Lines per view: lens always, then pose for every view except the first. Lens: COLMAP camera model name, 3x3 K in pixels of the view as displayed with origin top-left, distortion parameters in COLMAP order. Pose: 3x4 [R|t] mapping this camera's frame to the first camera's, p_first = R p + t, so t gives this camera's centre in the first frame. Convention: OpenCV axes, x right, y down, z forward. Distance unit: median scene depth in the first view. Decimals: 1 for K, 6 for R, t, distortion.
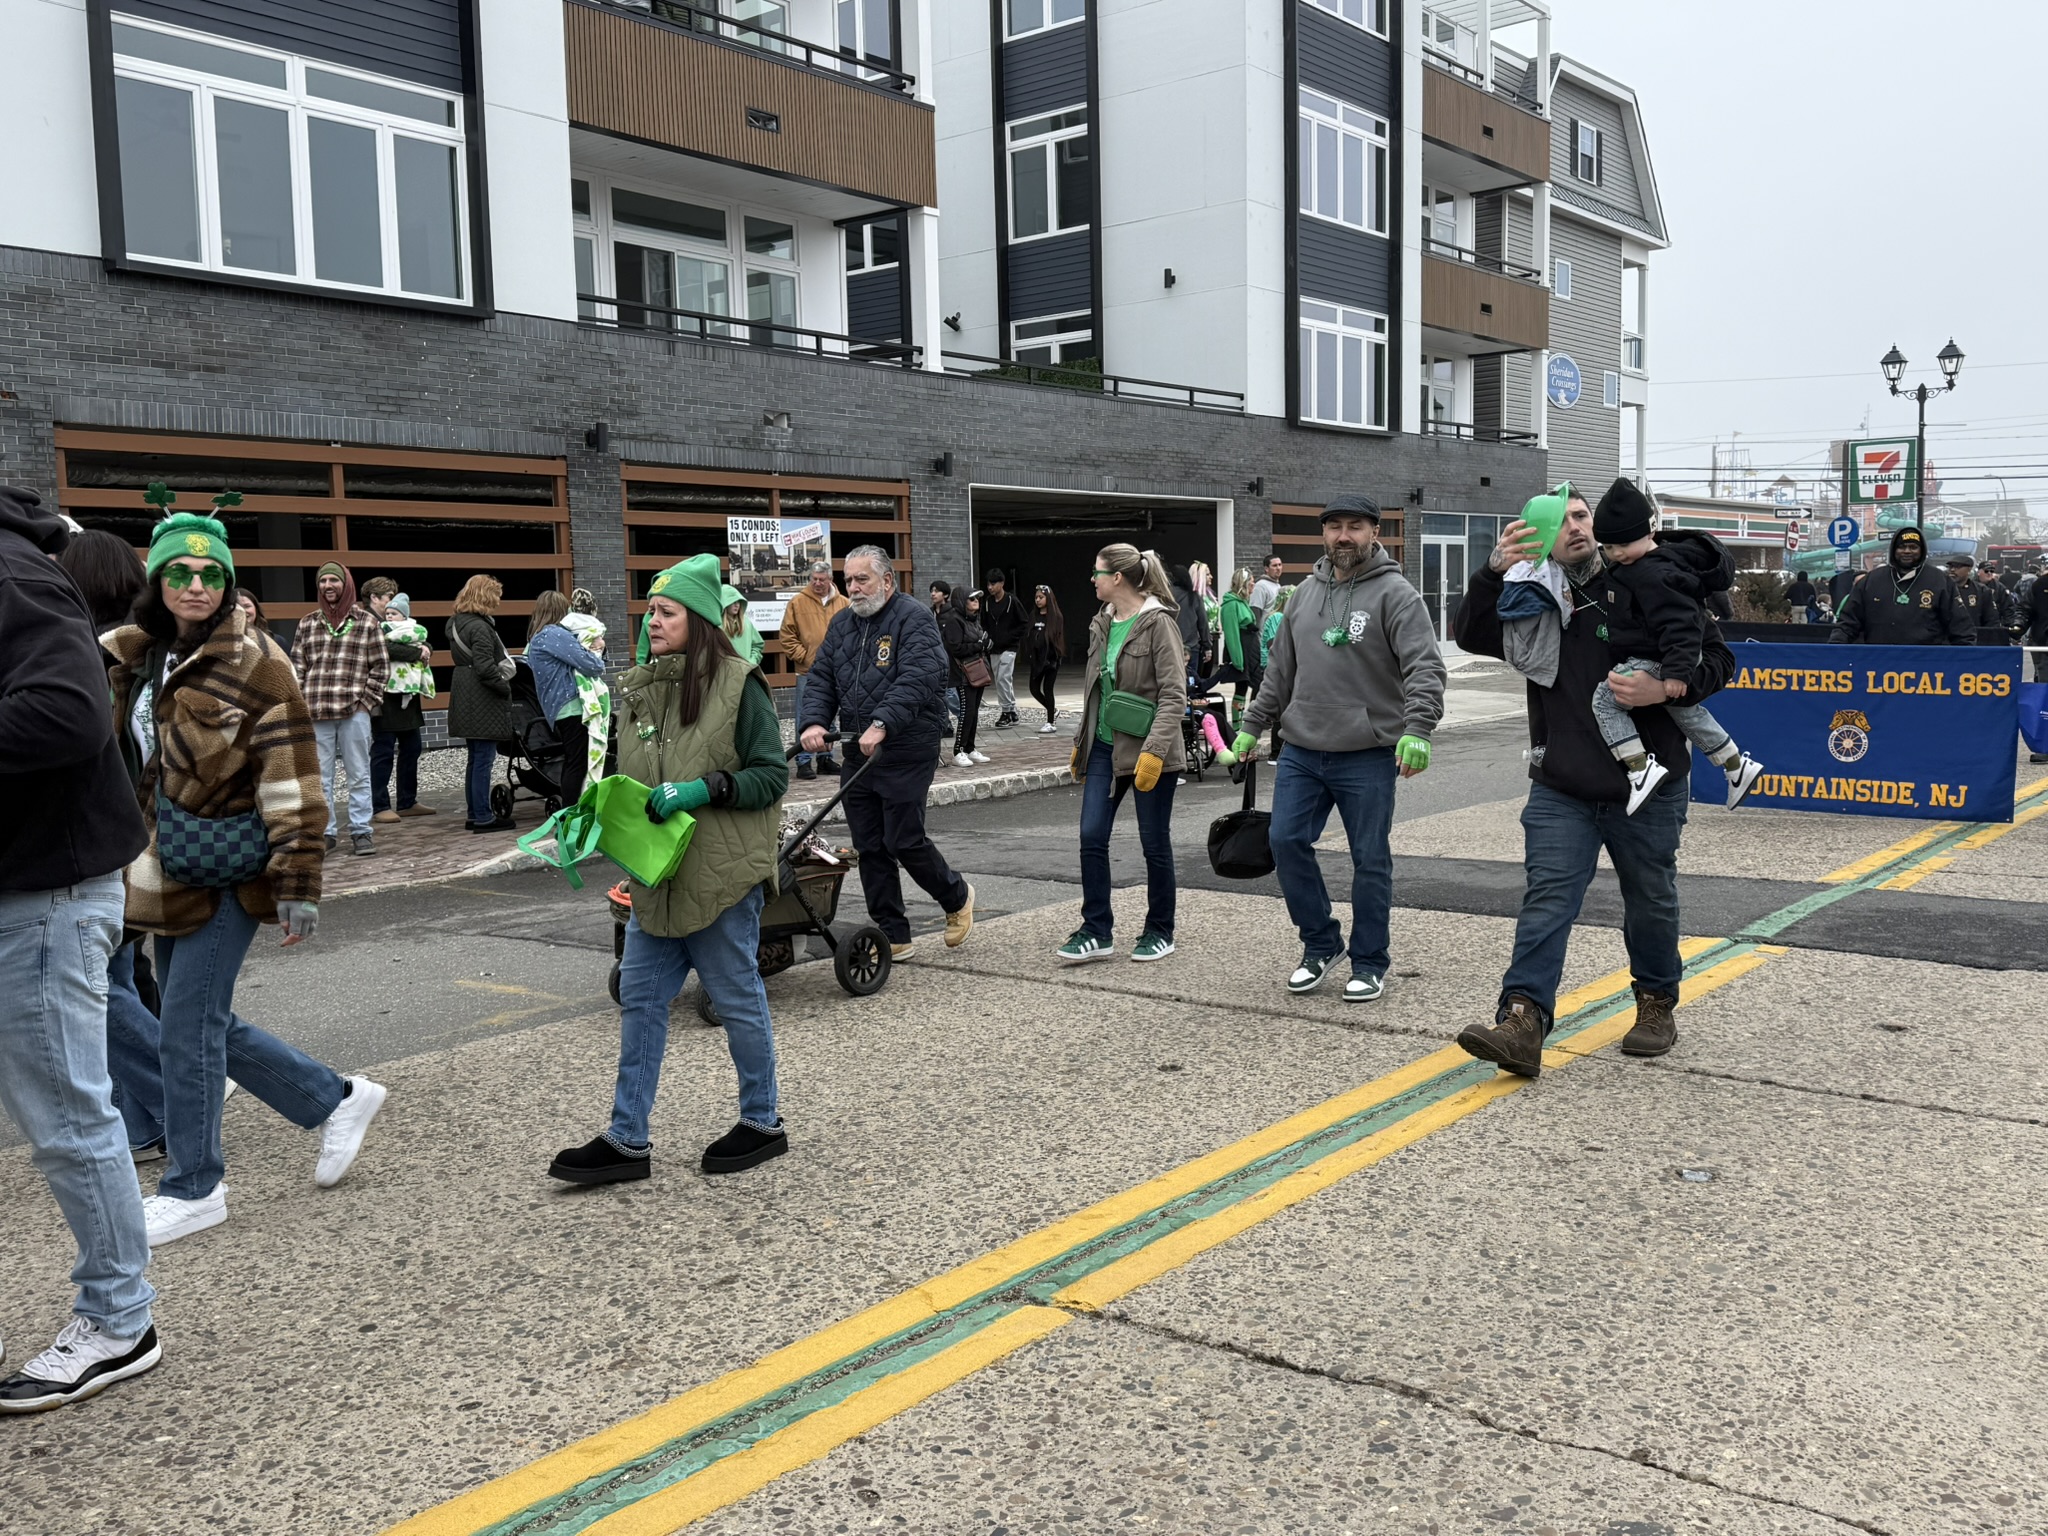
lens RADIAL K [[1765.0, 0, 1023.4], [0, 1765.0, 757.9], [0, 0, 1]] dist [0.170802, -0.328314]
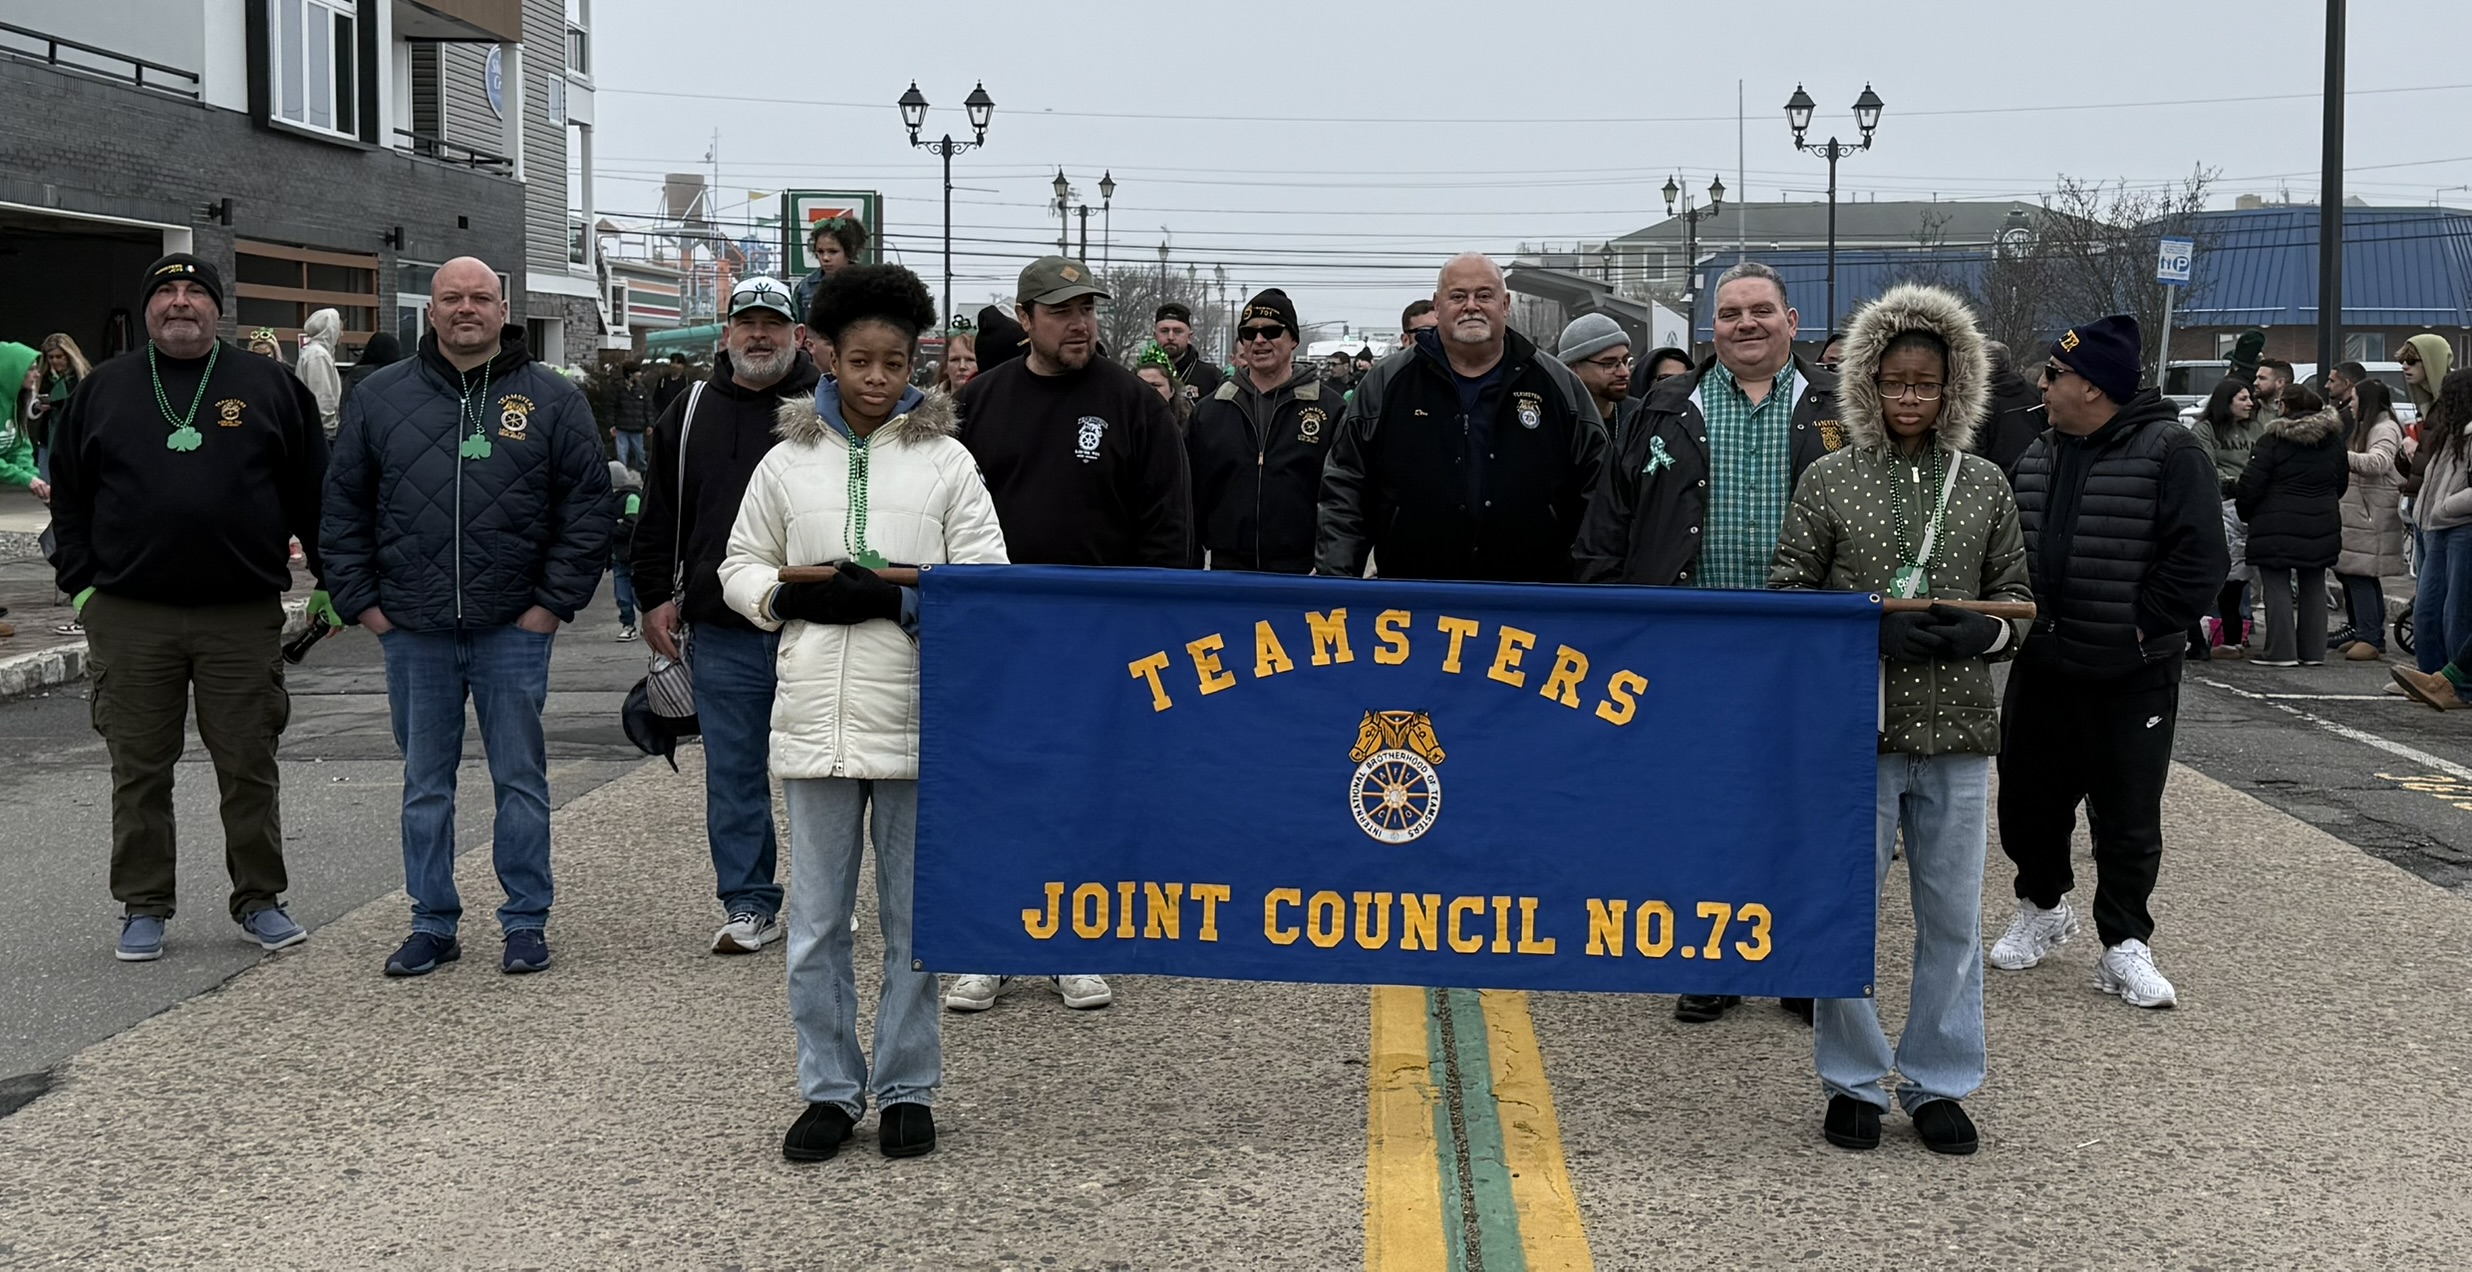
lens RADIAL K [[2875.5, 0, 1375.8], [0, 2875.5, 527.3], [0, 0, 1]] dist [0.014842, 0.083257]
pose [[0.777004, -0.000697, 0.629496, -0.211516], [0.027460, 0.999085, -0.032790, 0.014868], [-0.628897, 0.042764, 0.776312, -0.120894]]
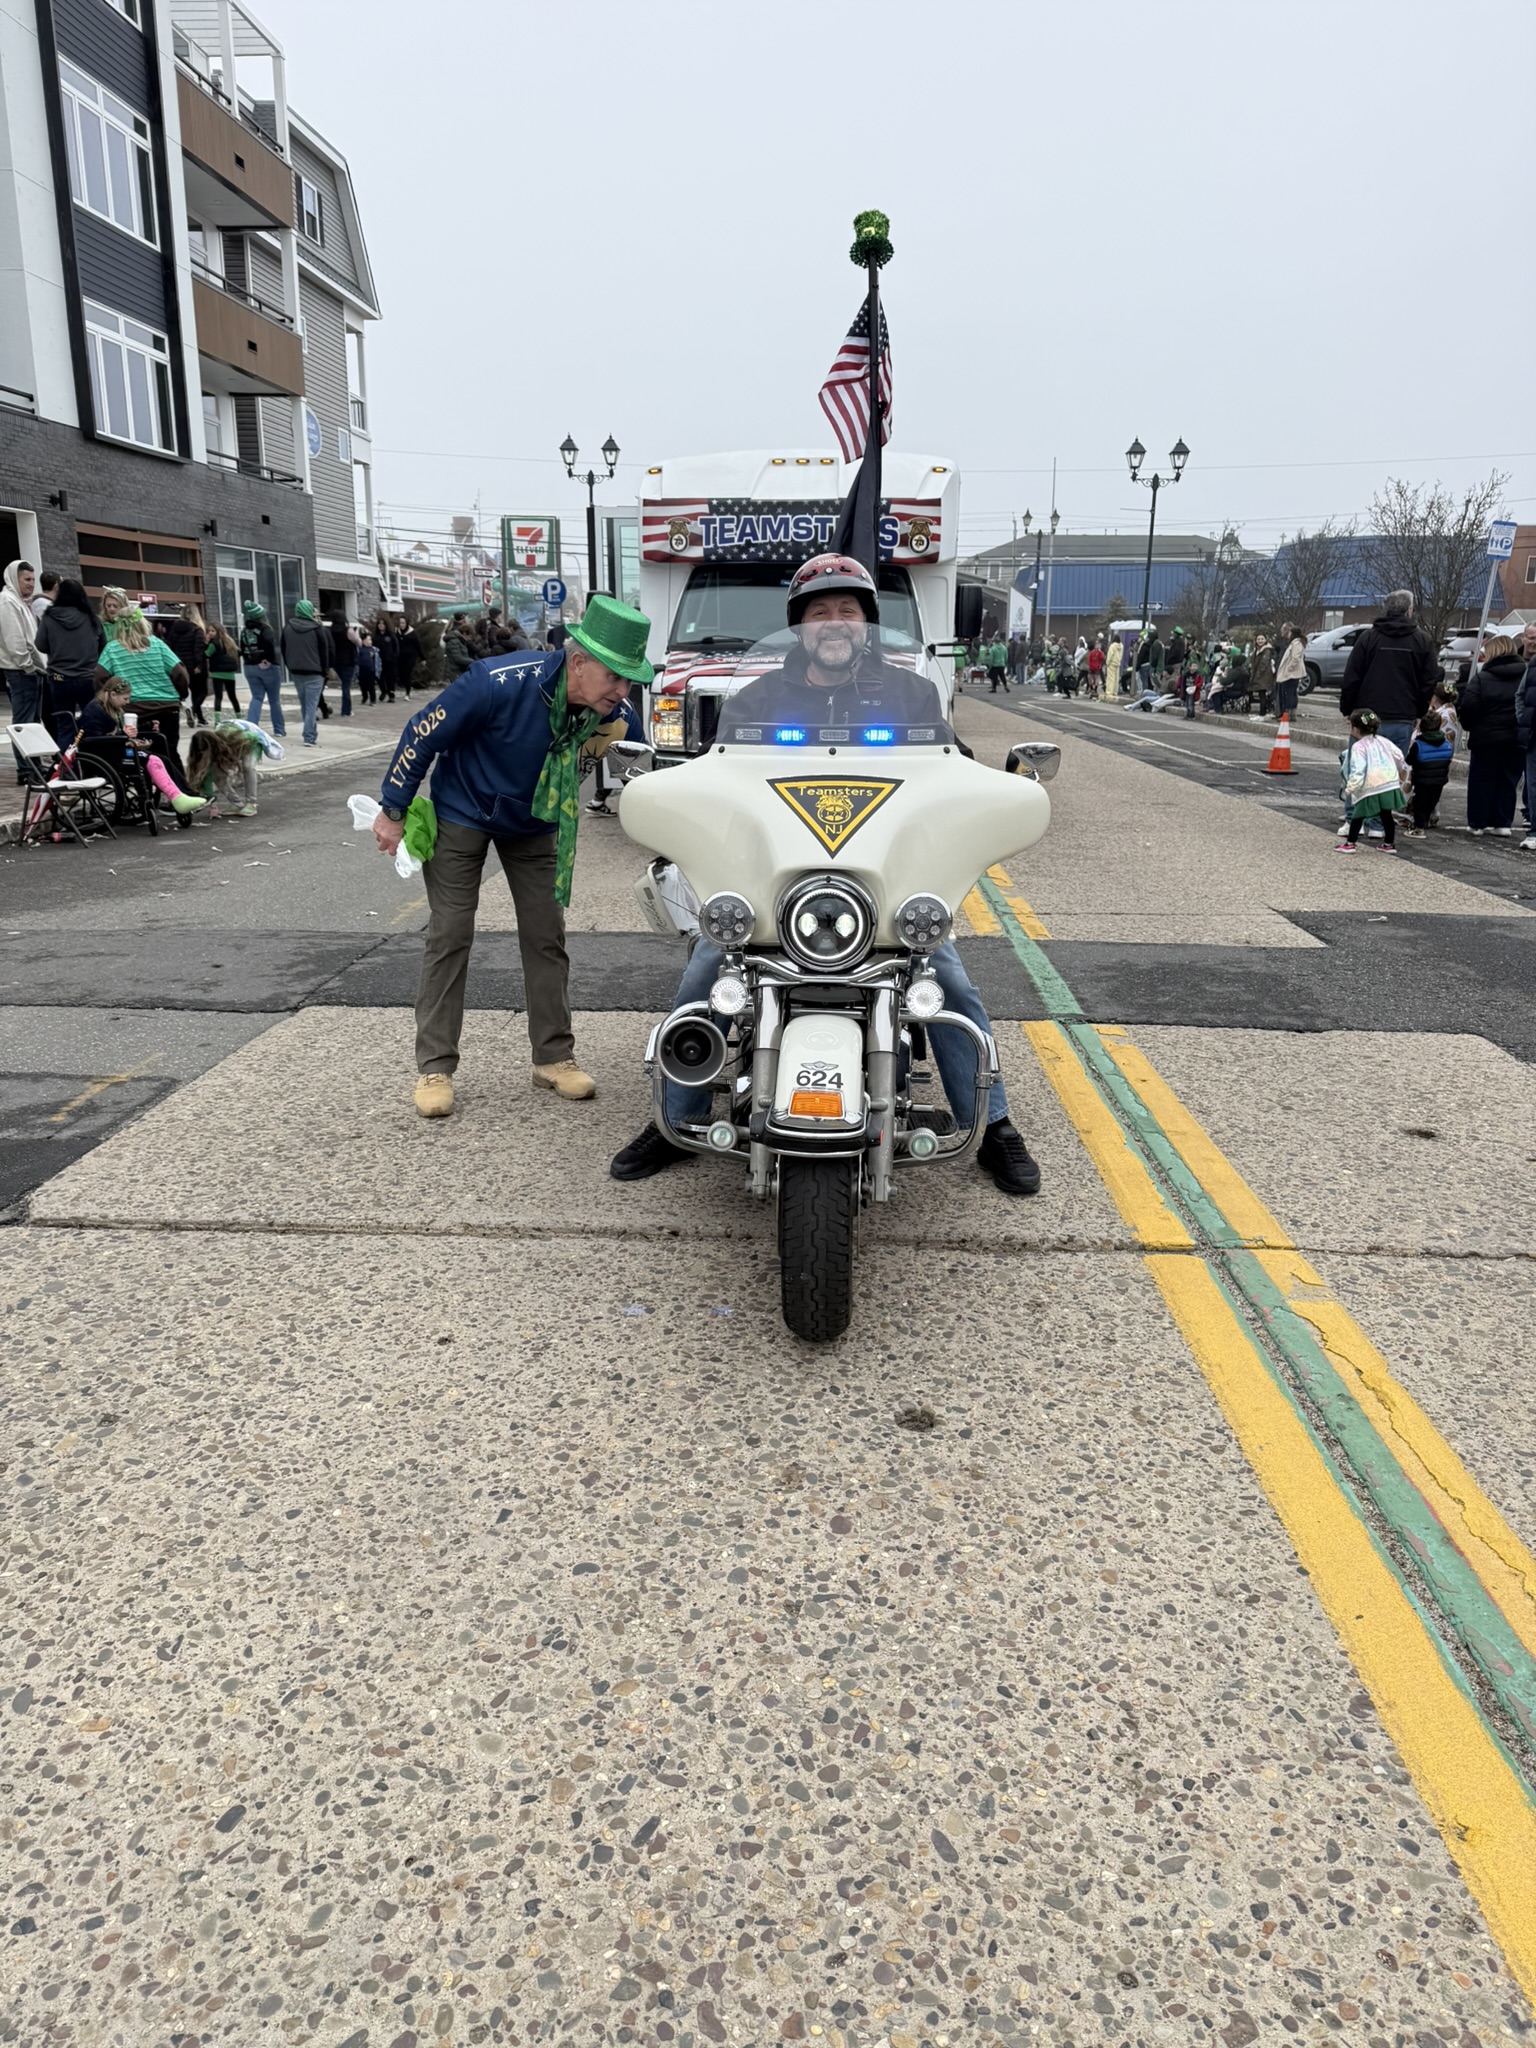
lens RADIAL K [[1436.5, 0, 753.1], [0, 1436.5, 1040.3], [0, 0, 1]] dist [0.006016, -0.008636]
pose [[0.808623, -0.123758, 0.575163, -0.043677], [0.016526, 0.982017, 0.188065, -0.008475], [-0.588095, -0.142569, 0.796127, 0.129134]]
